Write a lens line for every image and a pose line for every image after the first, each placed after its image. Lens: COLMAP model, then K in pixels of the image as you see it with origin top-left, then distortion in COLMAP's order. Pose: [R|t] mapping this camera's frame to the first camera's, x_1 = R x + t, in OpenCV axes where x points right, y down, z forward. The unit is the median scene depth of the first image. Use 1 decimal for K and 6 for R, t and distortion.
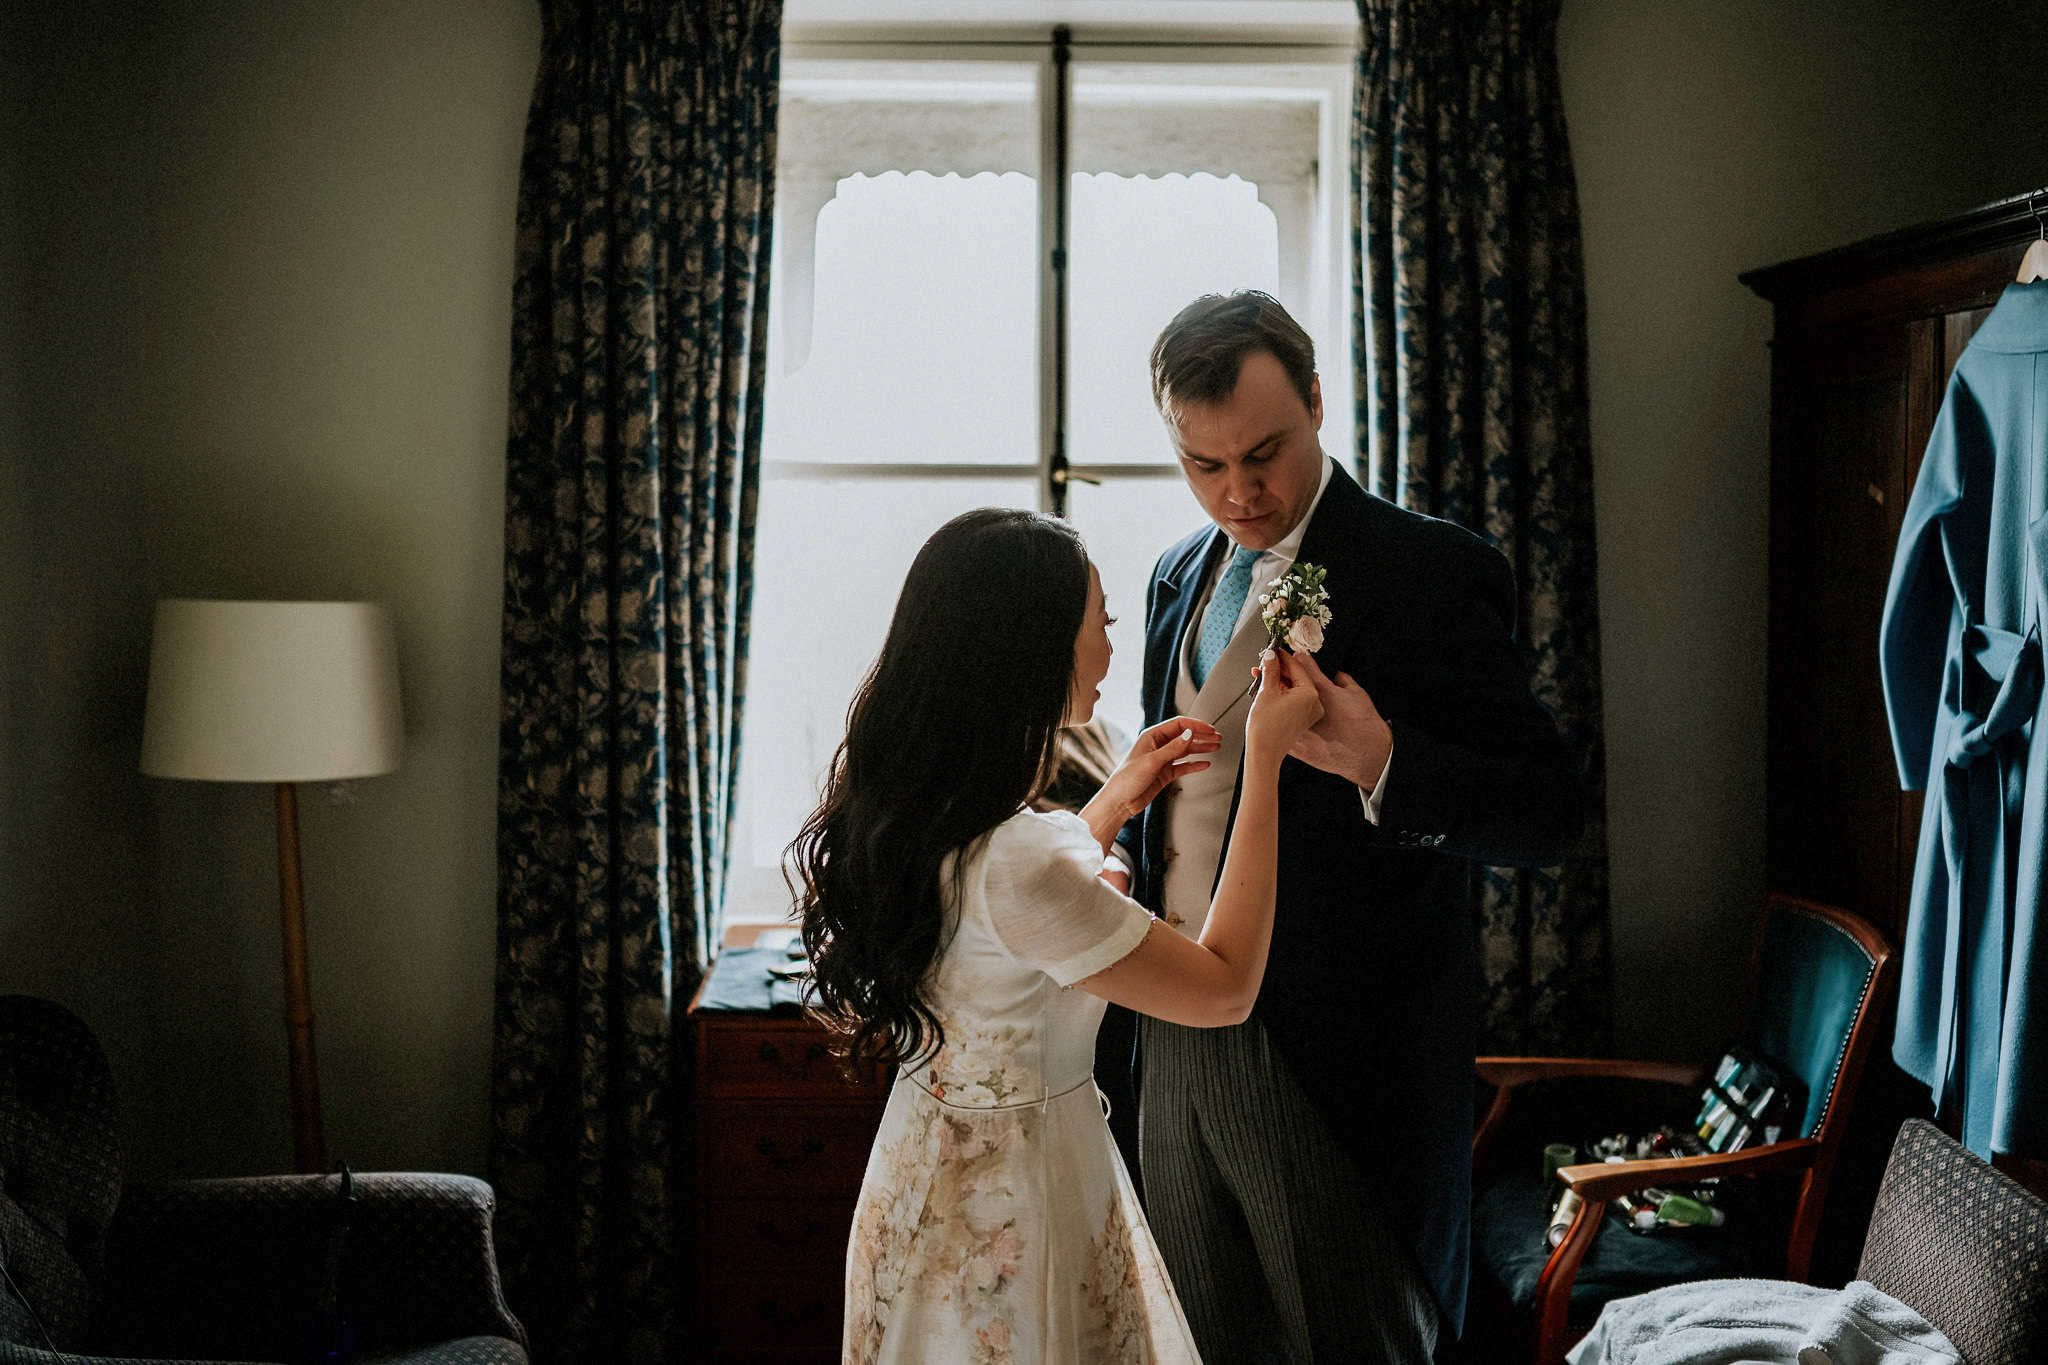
lens RADIAL K [[2013.3, 0, 1028.5], [0, 2013.3, 666.0], [0, 0, 1]] dist [-0.036839, 0.000000]
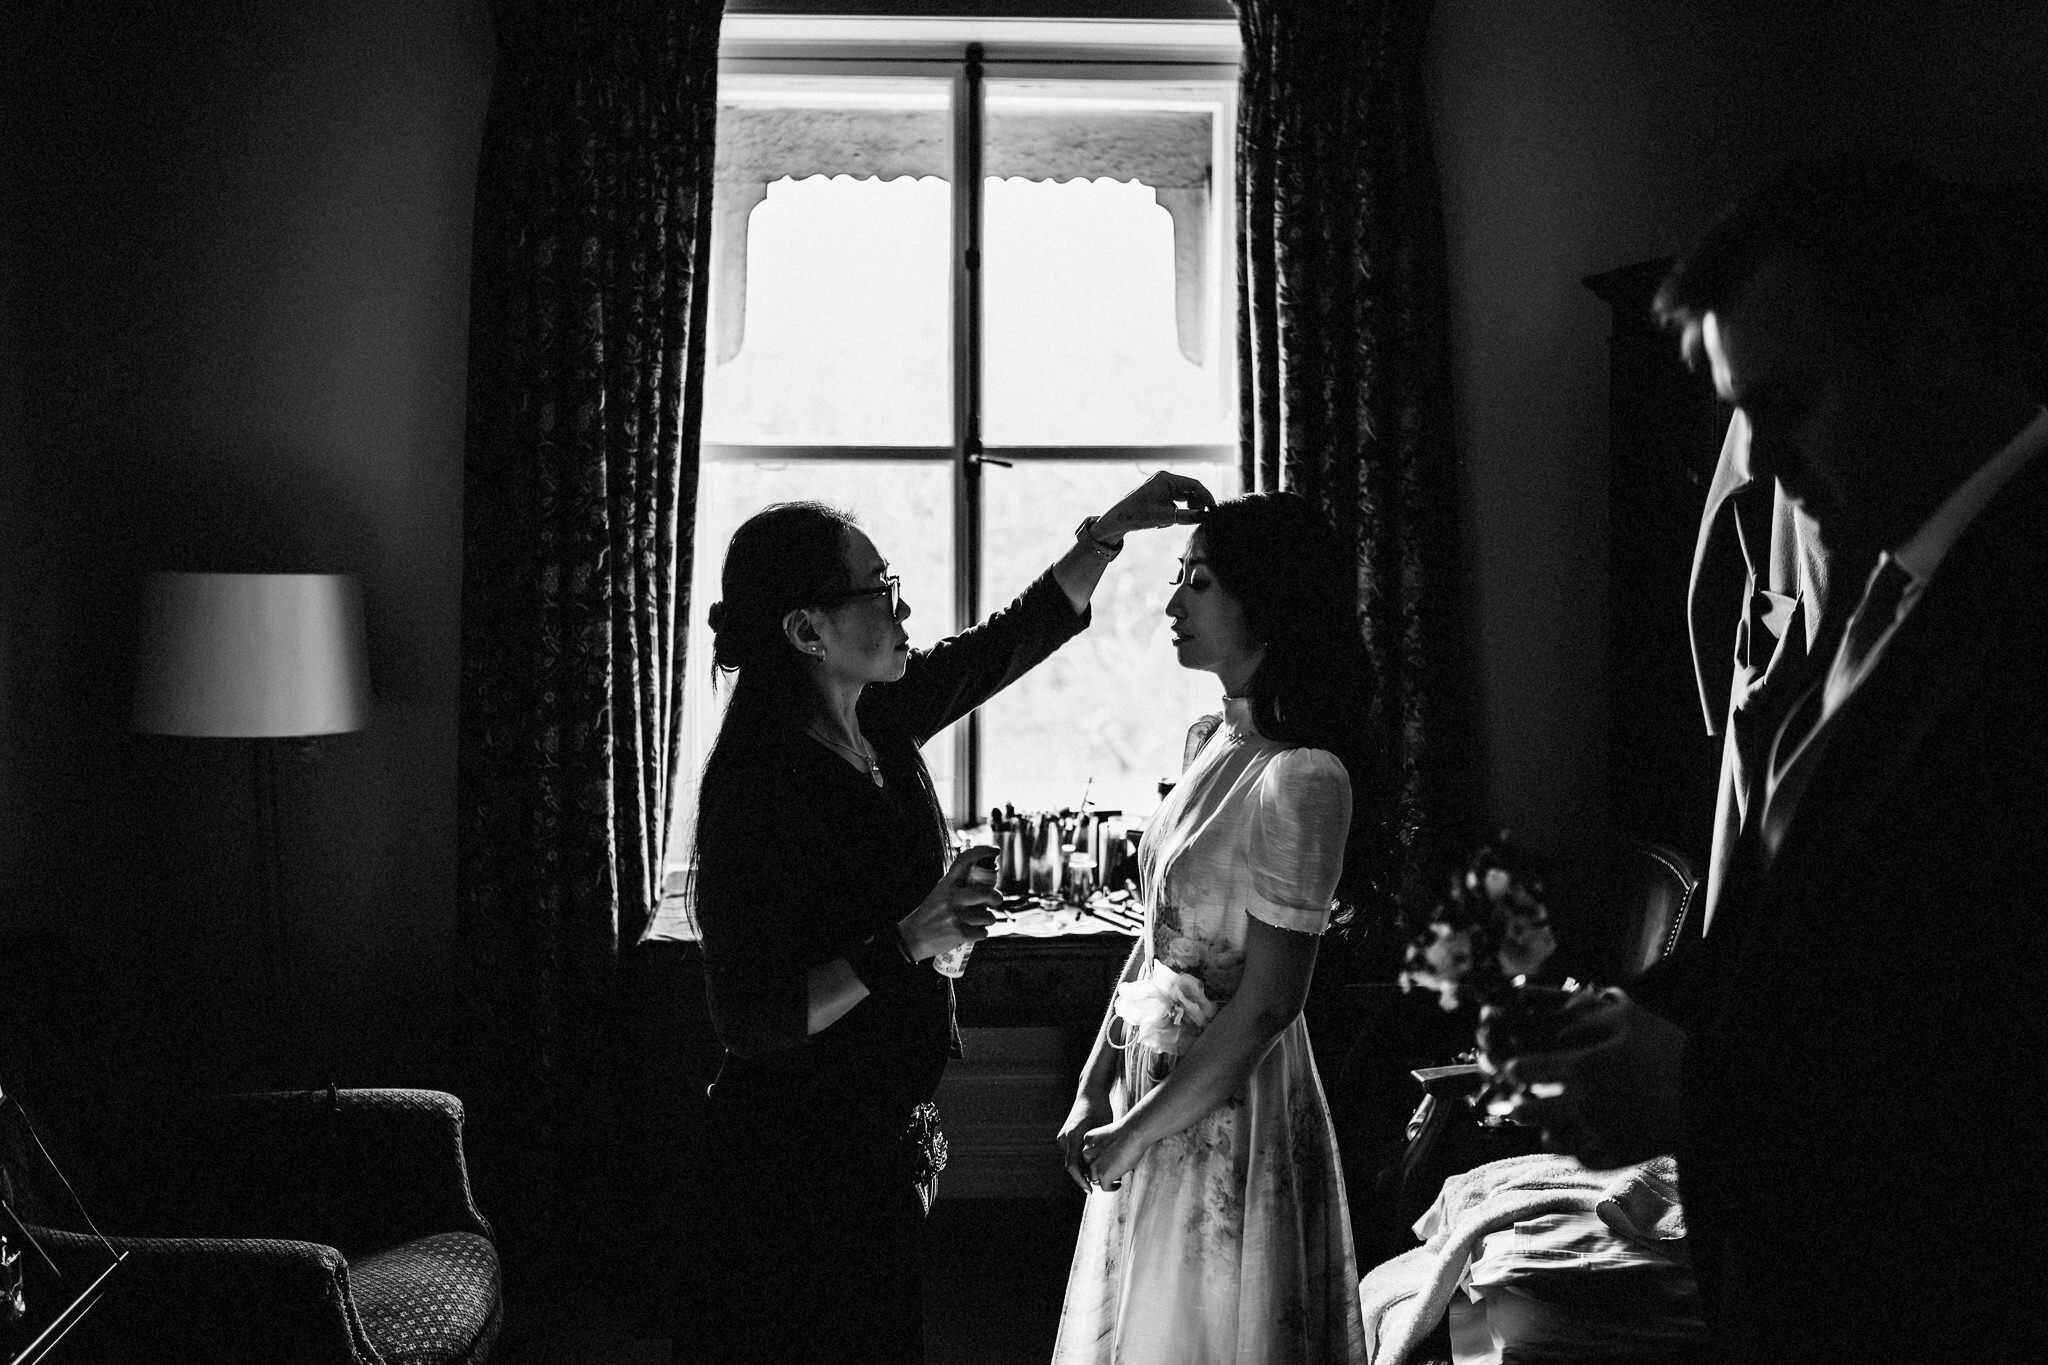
lens RADIAL K [[2013.3, 0, 1021.8], [0, 2013.3, 651.3], [0, 0, 1]] dist [-0.036839, 0.000000]
pose [[0.999345, -0.002836, 0.036063, 0.002384], [0.002601, 0.999975, 0.006560, 0.003889], [-0.036081, -0.006462, 0.999328, -0.102535]]
